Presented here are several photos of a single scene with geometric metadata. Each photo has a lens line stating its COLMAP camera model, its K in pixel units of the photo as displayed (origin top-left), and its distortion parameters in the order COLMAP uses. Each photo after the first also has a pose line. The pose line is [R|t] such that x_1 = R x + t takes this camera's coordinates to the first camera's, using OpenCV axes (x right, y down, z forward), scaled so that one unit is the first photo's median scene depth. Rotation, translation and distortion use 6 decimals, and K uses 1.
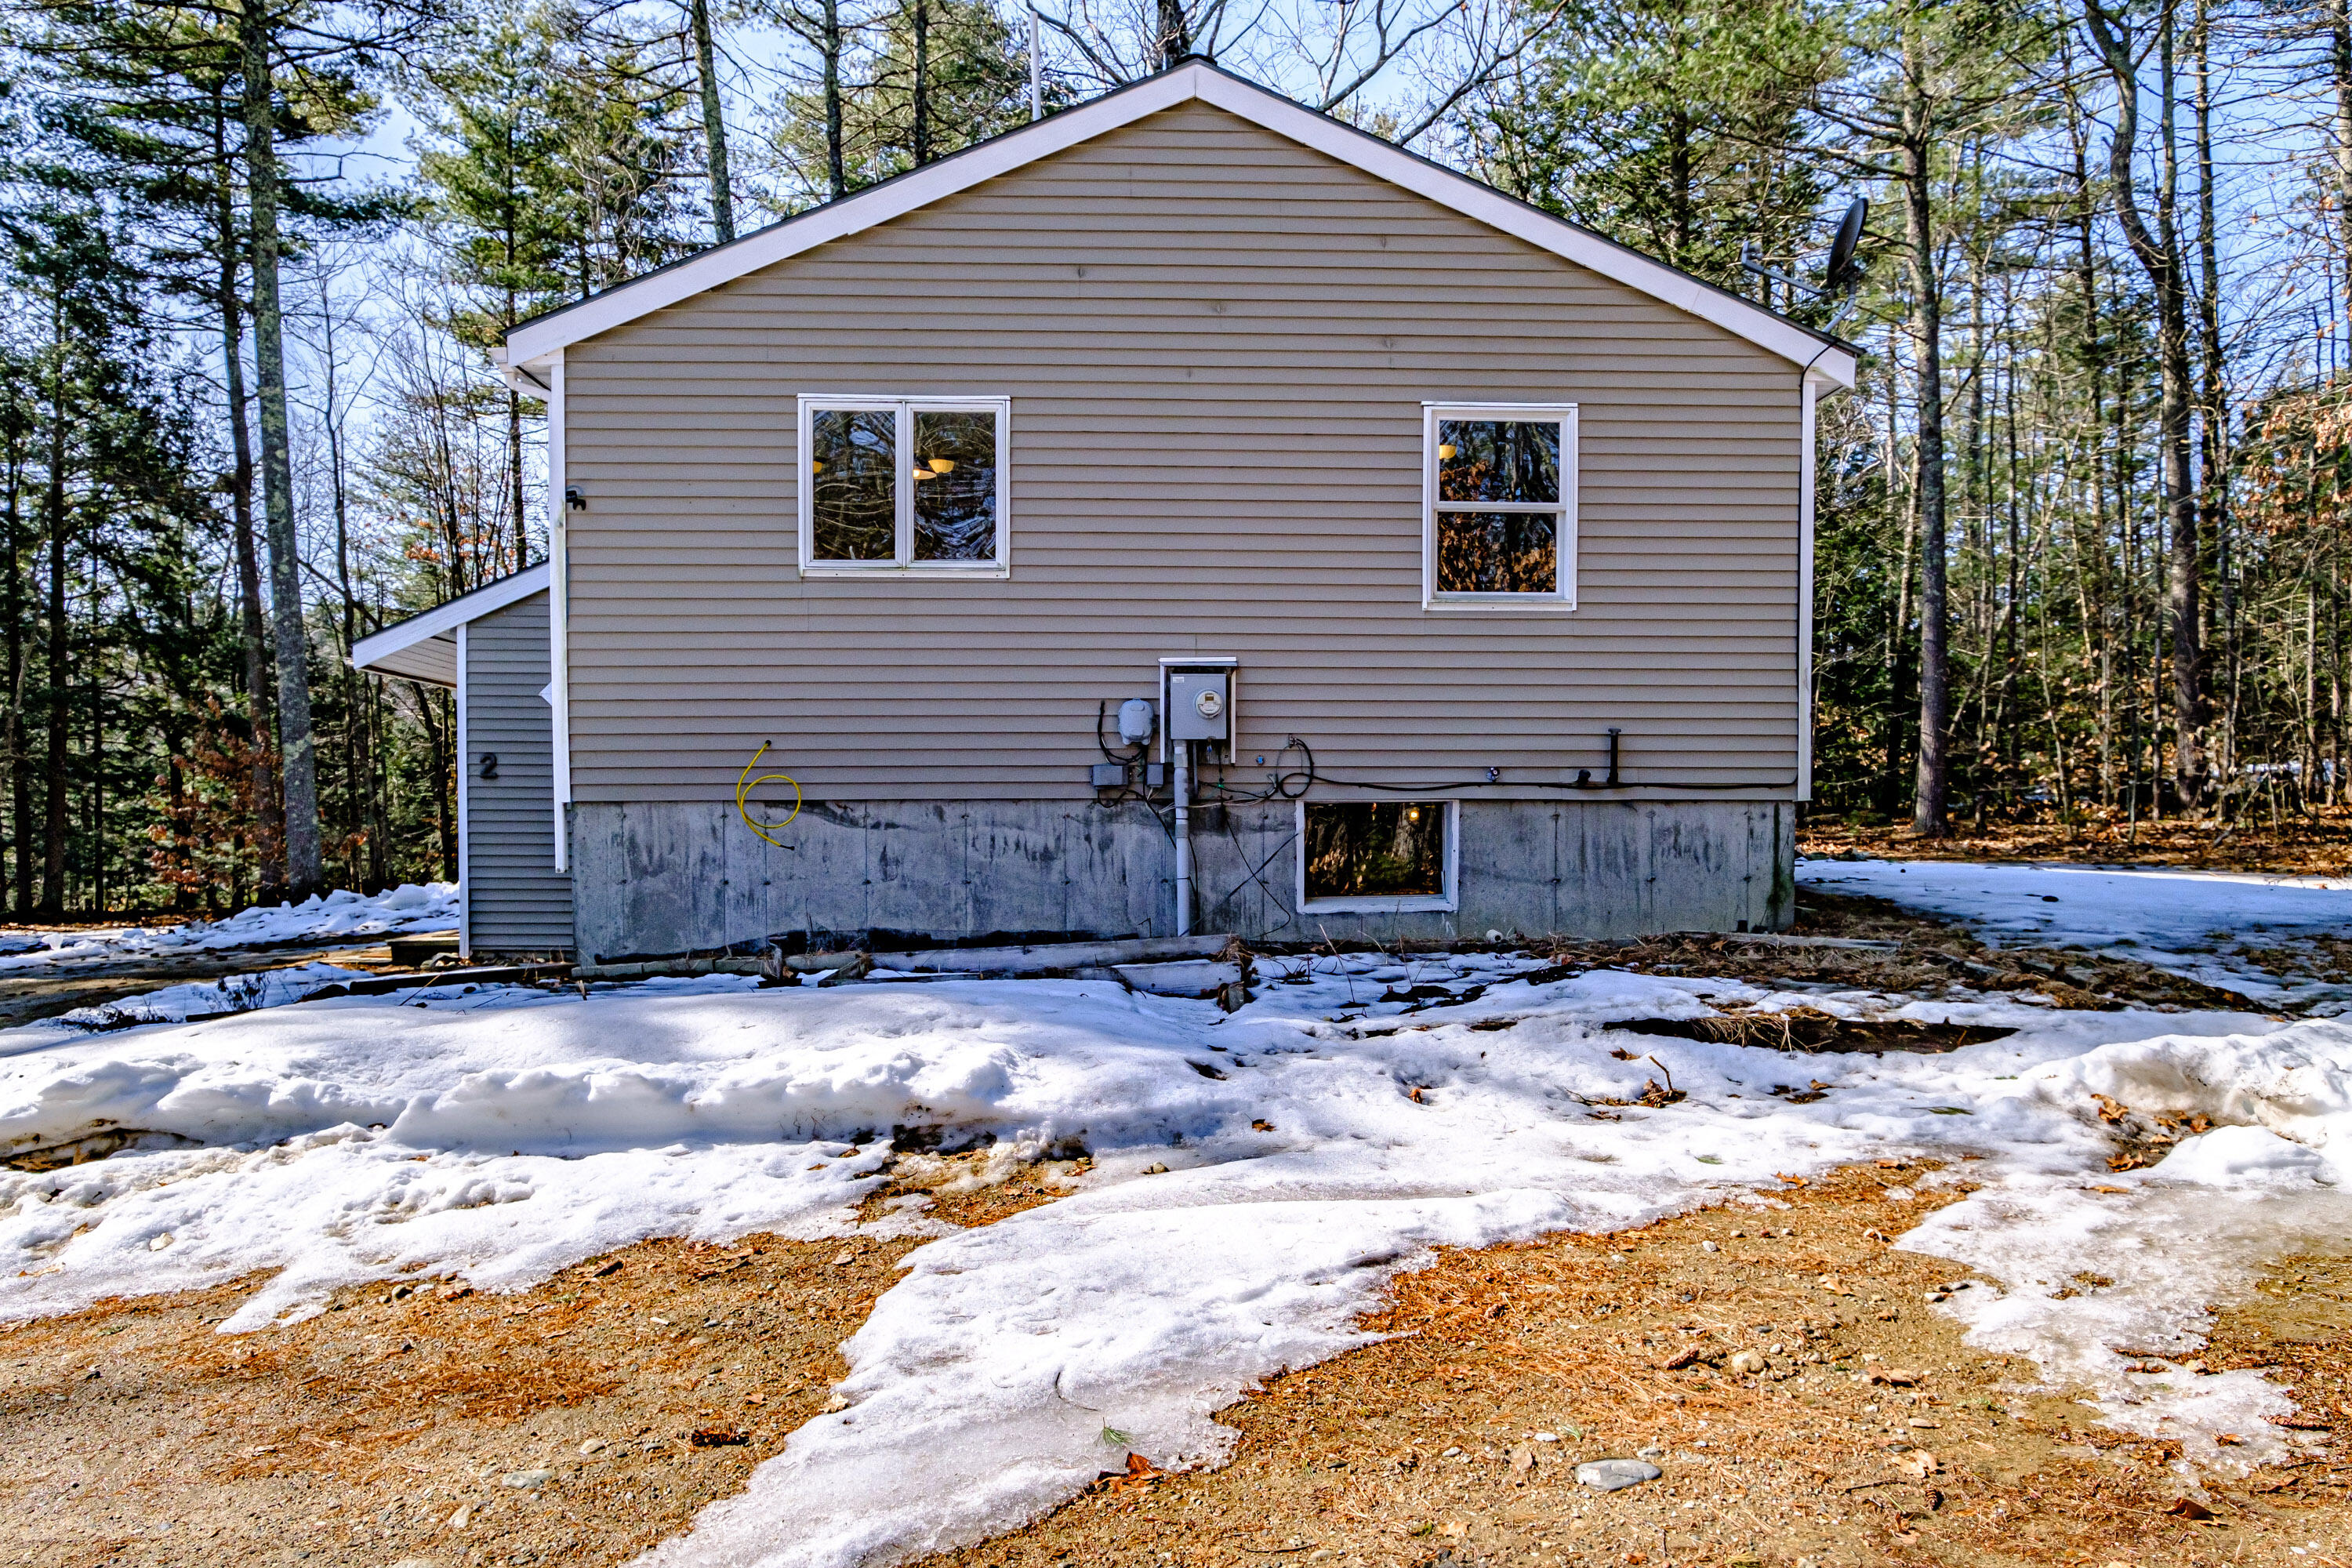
lens RADIAL K [[1664.0, 0, 1163.4], [0, 1664.0, 838.4], [0, 0, 1]] dist [0.002608, -0.000742]
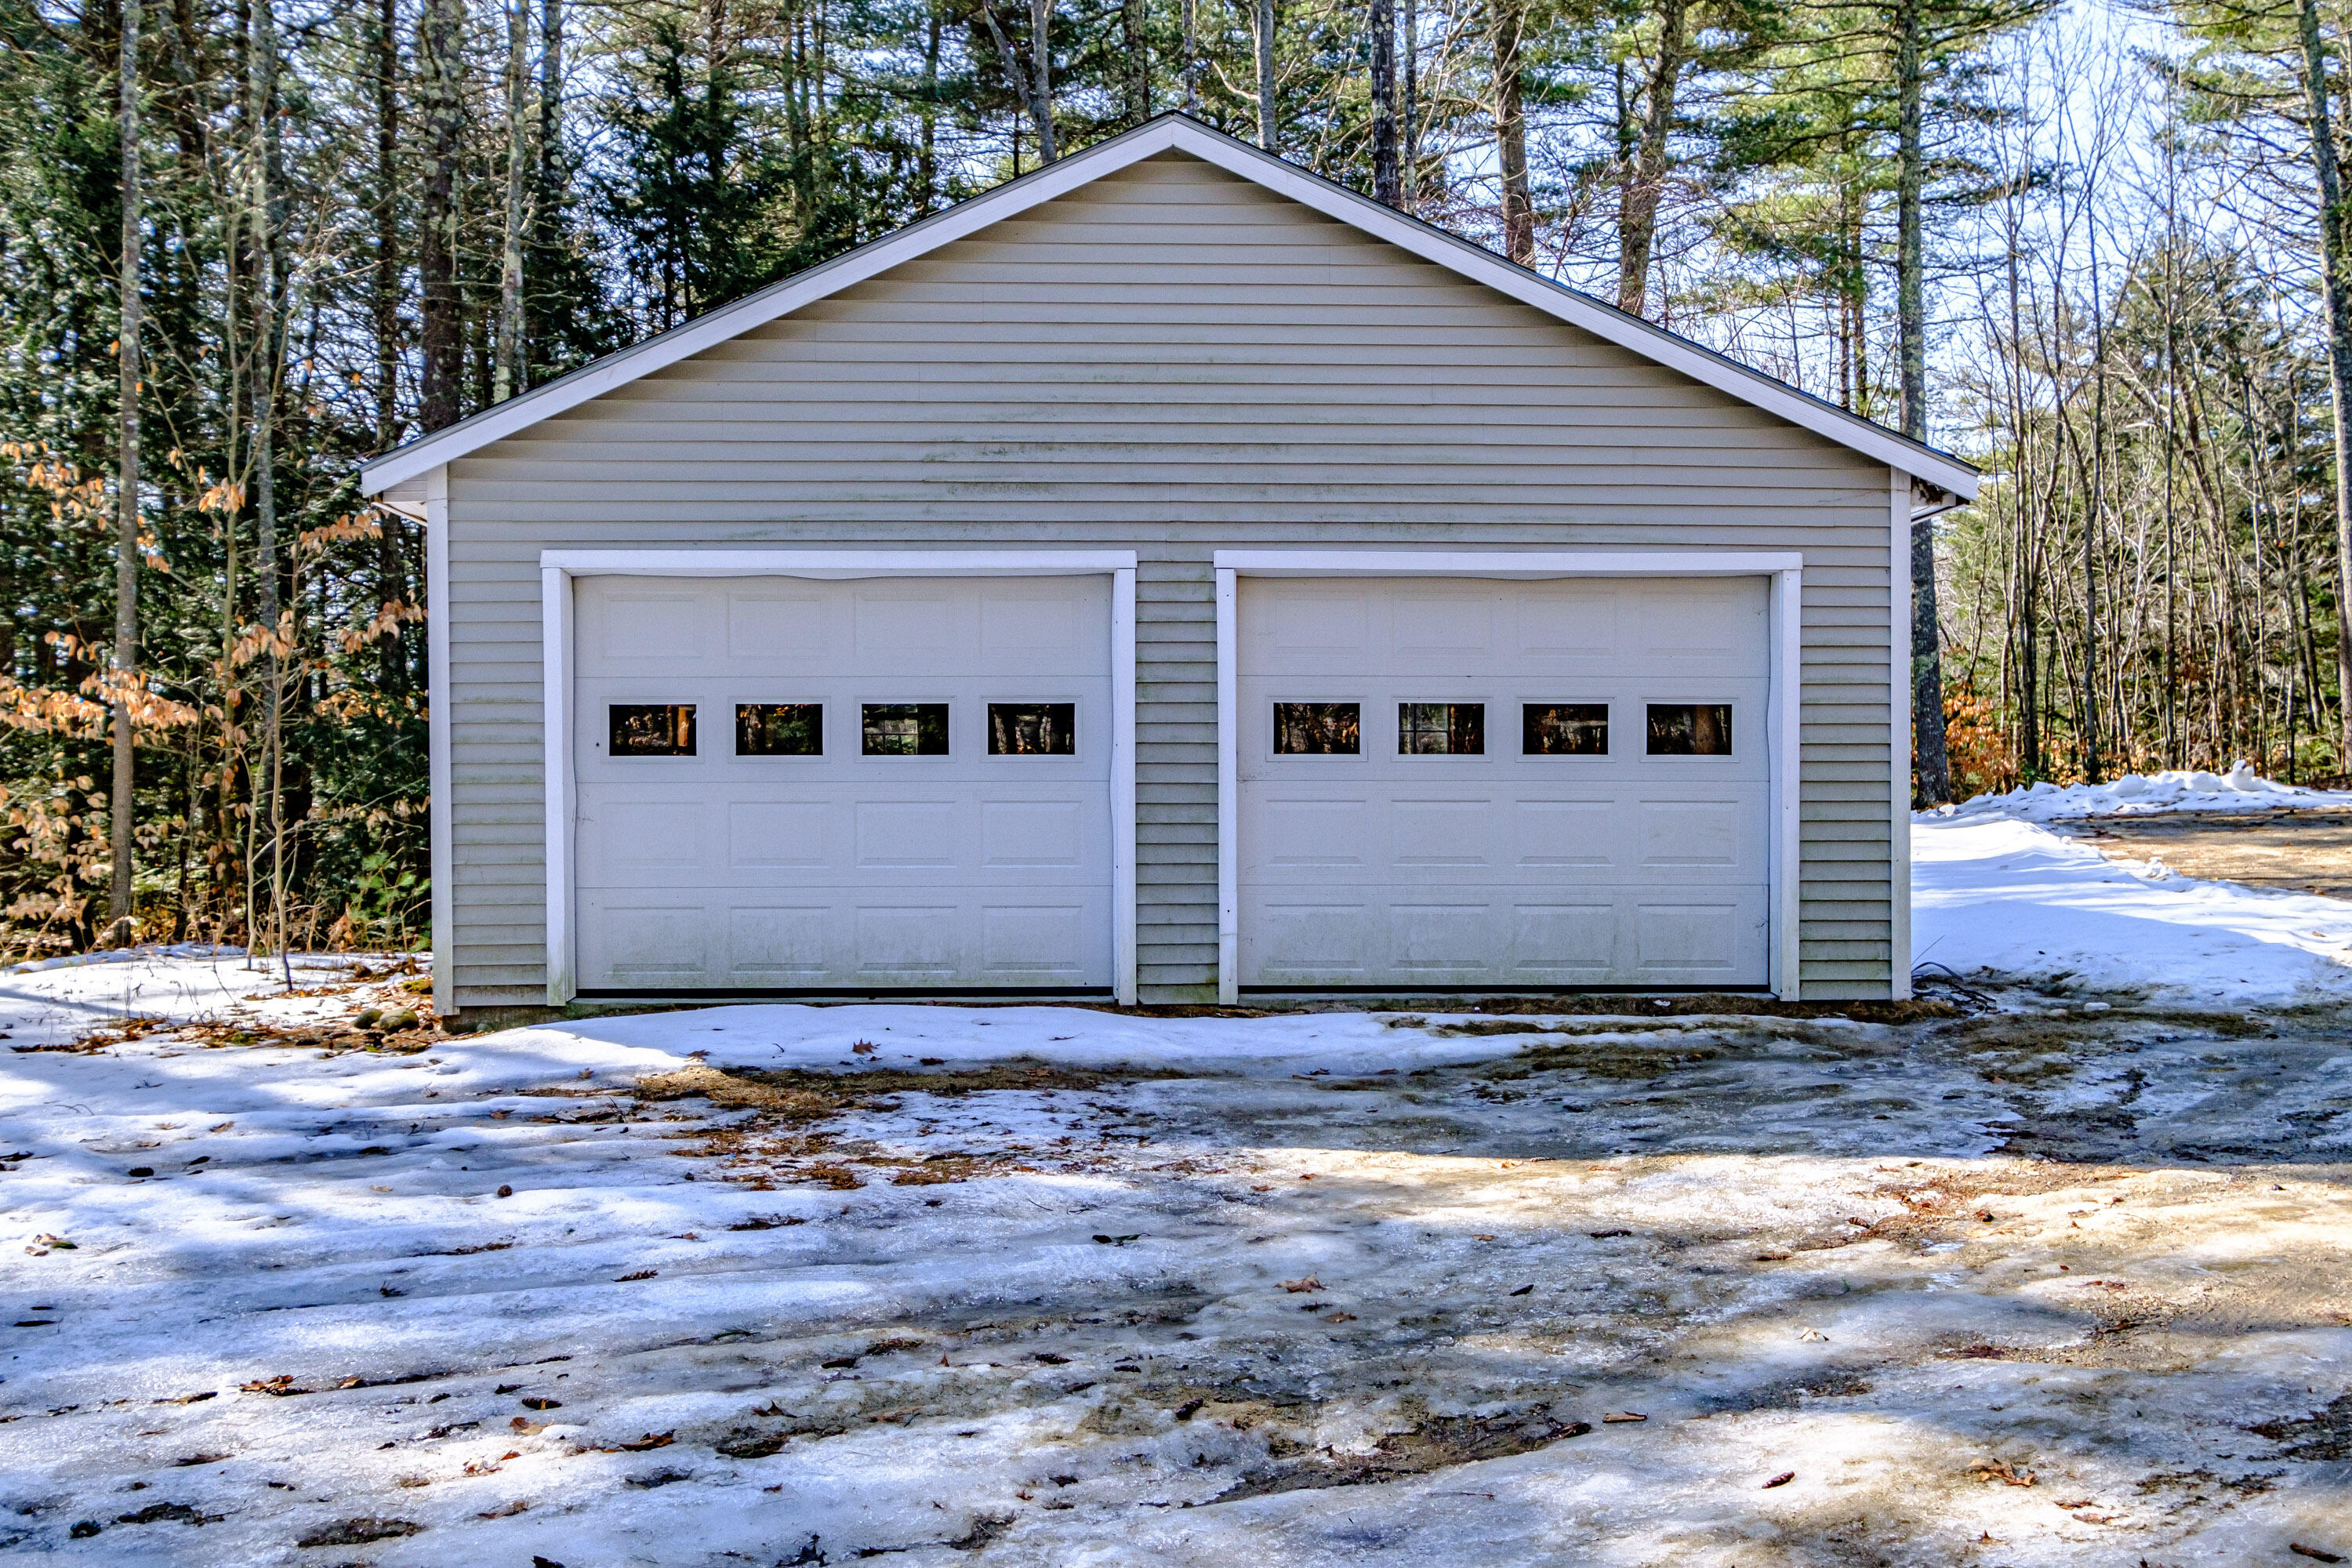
lens RADIAL K [[2415.1, 0, 1170.7], [0, 2415.1, 790.9], [0, 0, 1]] dist [0.021570, 0.000000]
pose [[0.942836, -0.001955, -0.333251, -1.121018], [-0.001398, 0.999951, -0.009824, 0.118369], [0.333254, 0.009728, 0.942787, -1.635070]]
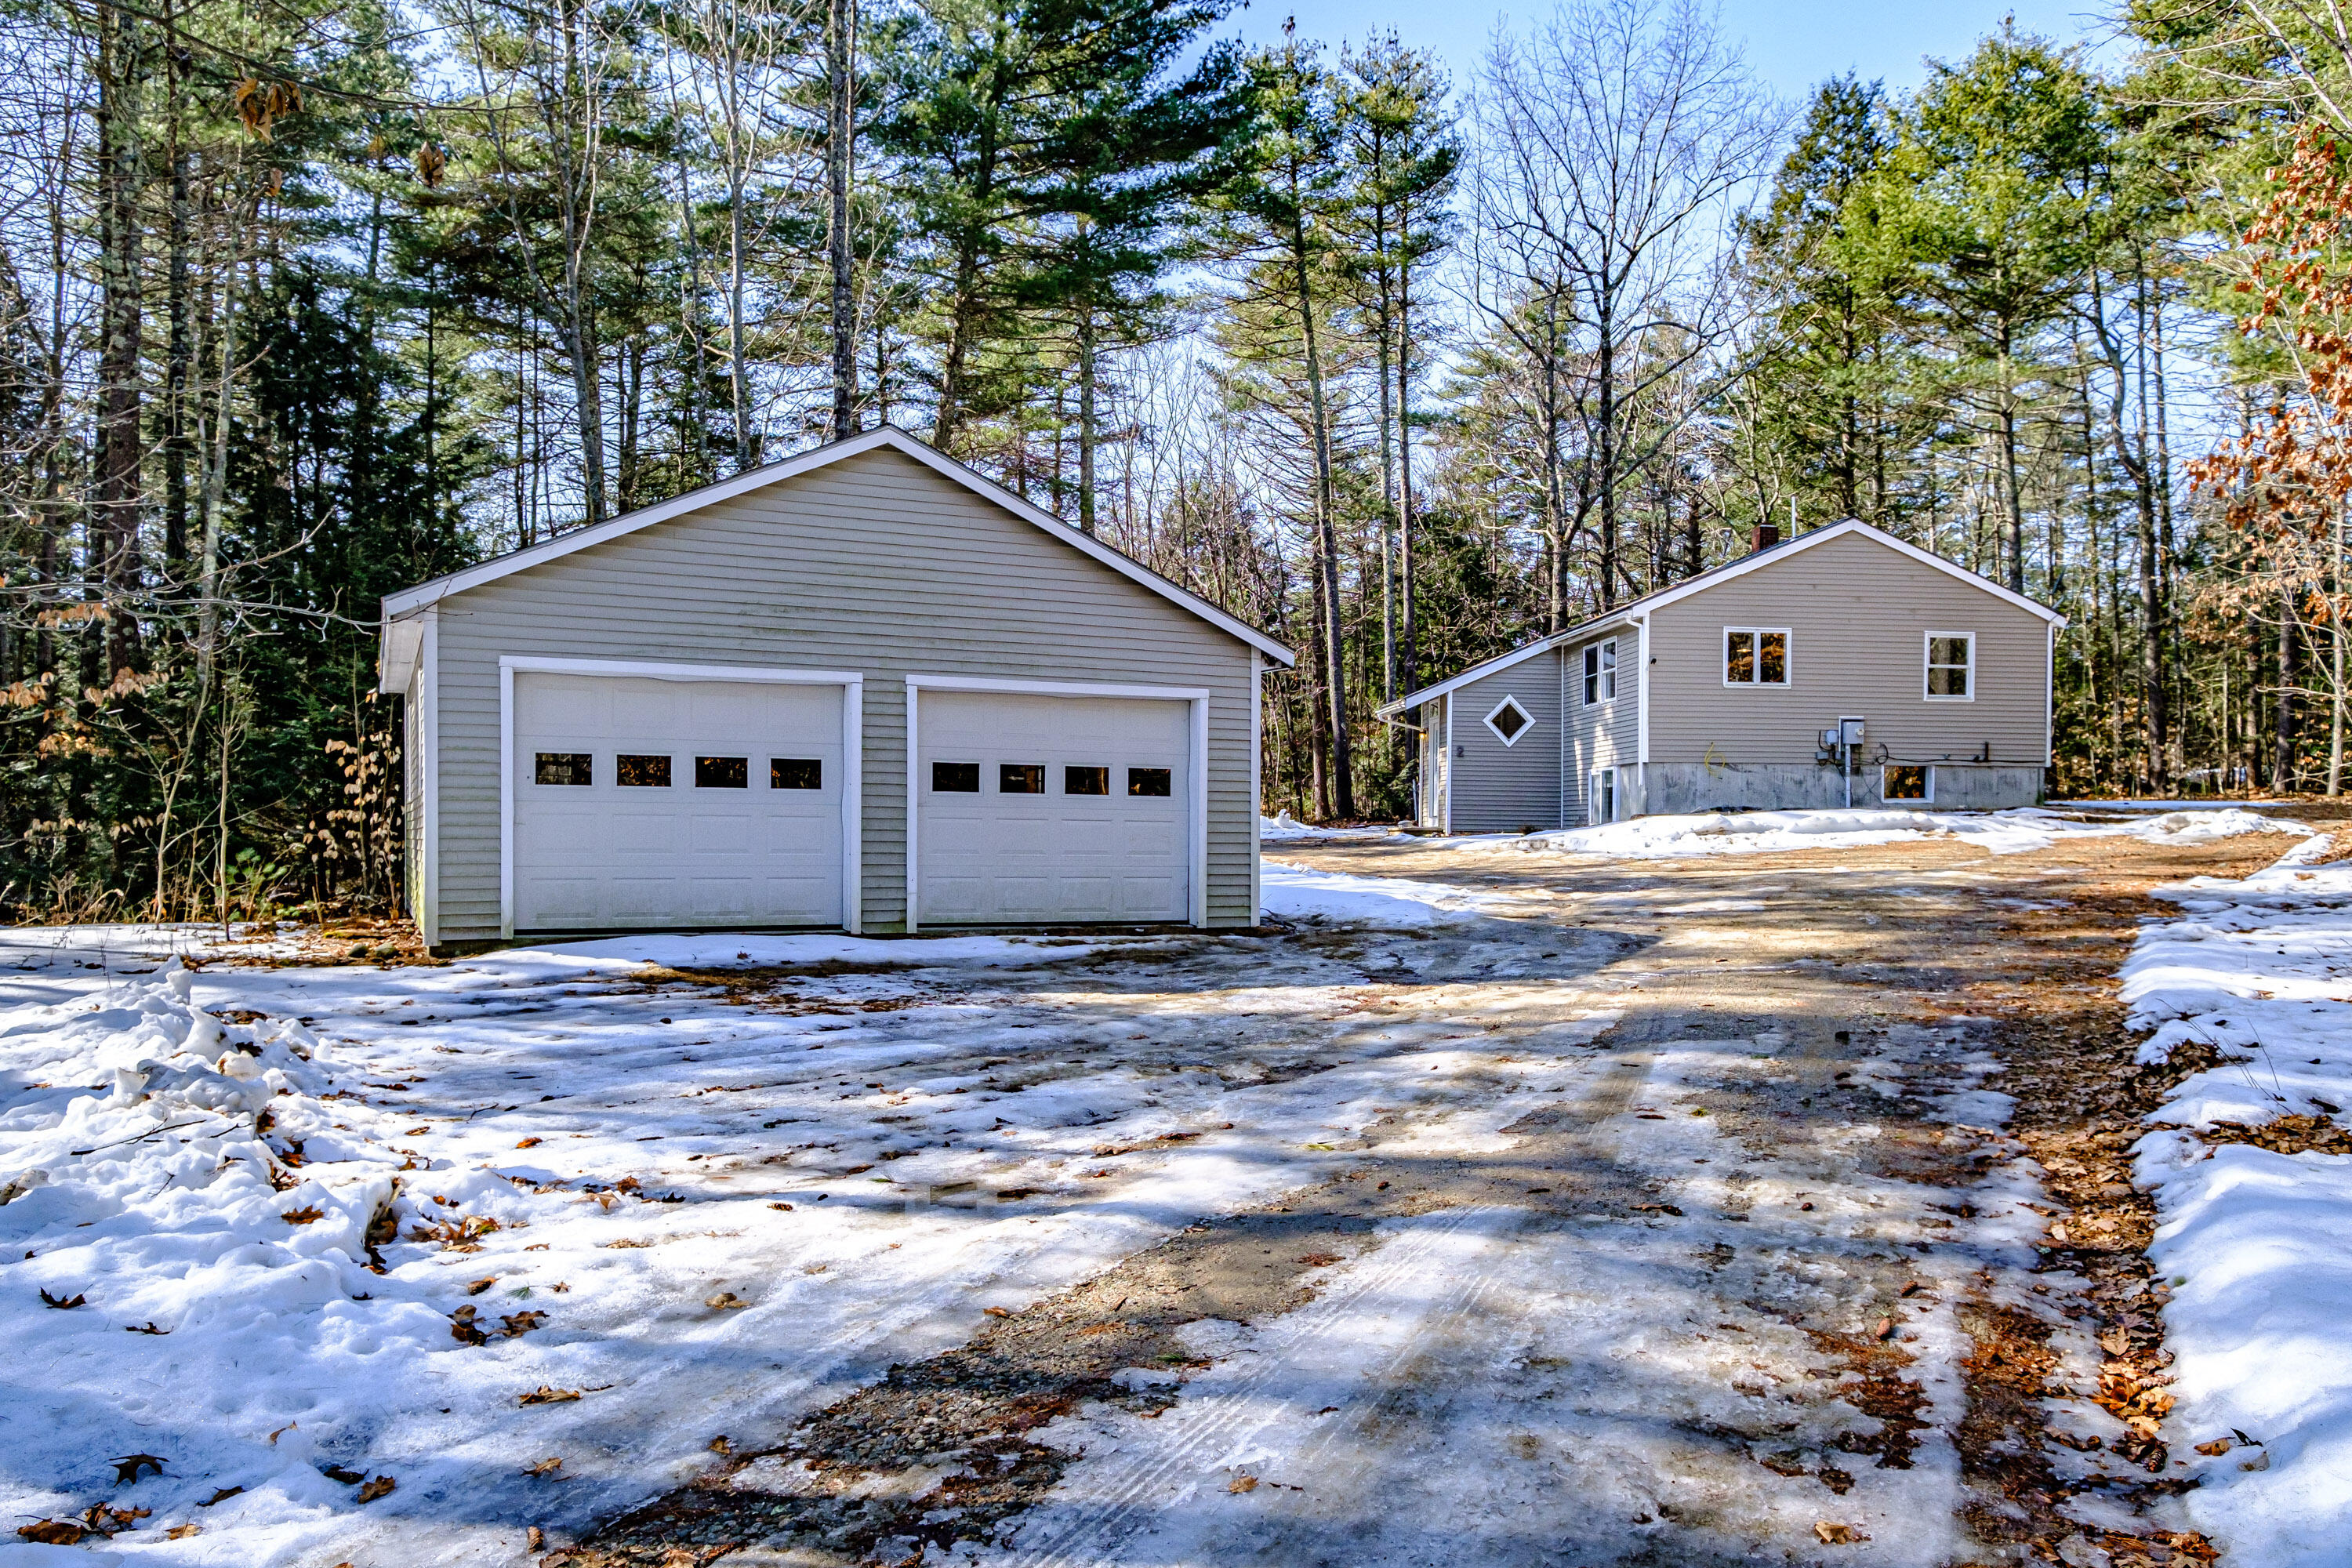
lens RADIAL K [[1793.2, 0, 1184.6], [0, 1793.2, 800.9], [0, 0, 1]] dist [0.022187, -0.003728]
pose [[0.997378, 0.009251, 0.071781, -1.381493], [-0.007235, 0.999573, -0.028300, 0.140745], [-0.072012, 0.027706, 0.997019, -2.090913]]
